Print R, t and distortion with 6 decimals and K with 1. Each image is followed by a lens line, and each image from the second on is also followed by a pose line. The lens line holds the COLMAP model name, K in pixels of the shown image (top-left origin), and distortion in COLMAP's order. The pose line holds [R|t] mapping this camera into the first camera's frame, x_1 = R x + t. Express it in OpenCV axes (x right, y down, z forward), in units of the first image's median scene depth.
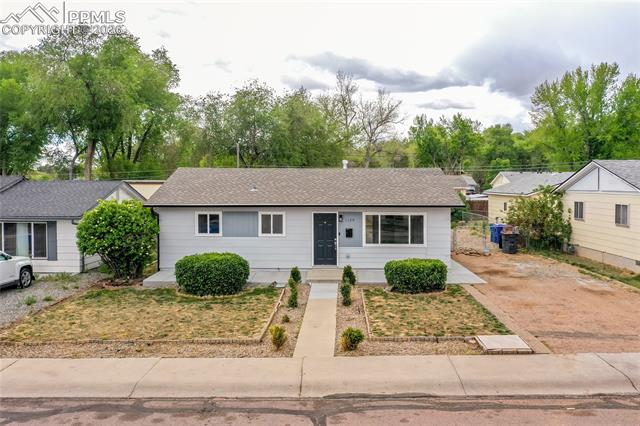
lens RADIAL K [[522.3, 0, 321.8], [0, 522.3, 188.2], [0, 0, 1]] dist [-0.010940, -0.003790]
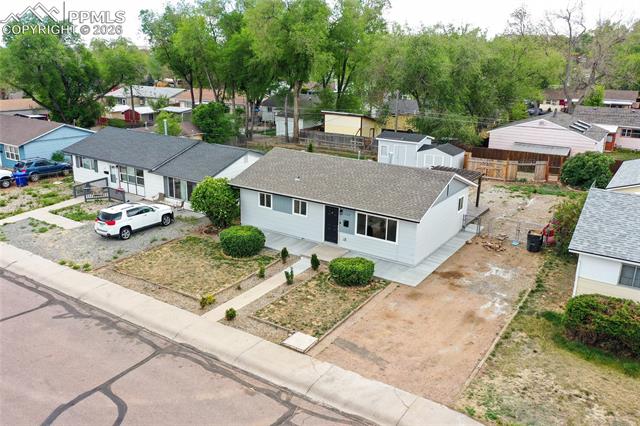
lens RADIAL K [[522.3, 0, 321.8], [0, 522.3, 188.2], [0, 0, 1]] dist [-0.010940, -0.003790]
pose [[0.847671, 0.144098, -0.510578, 0.676245], [-0.019940, 0.970380, 0.240761, -0.327798], [0.530148, -0.193905, 0.825435, -0.132142]]
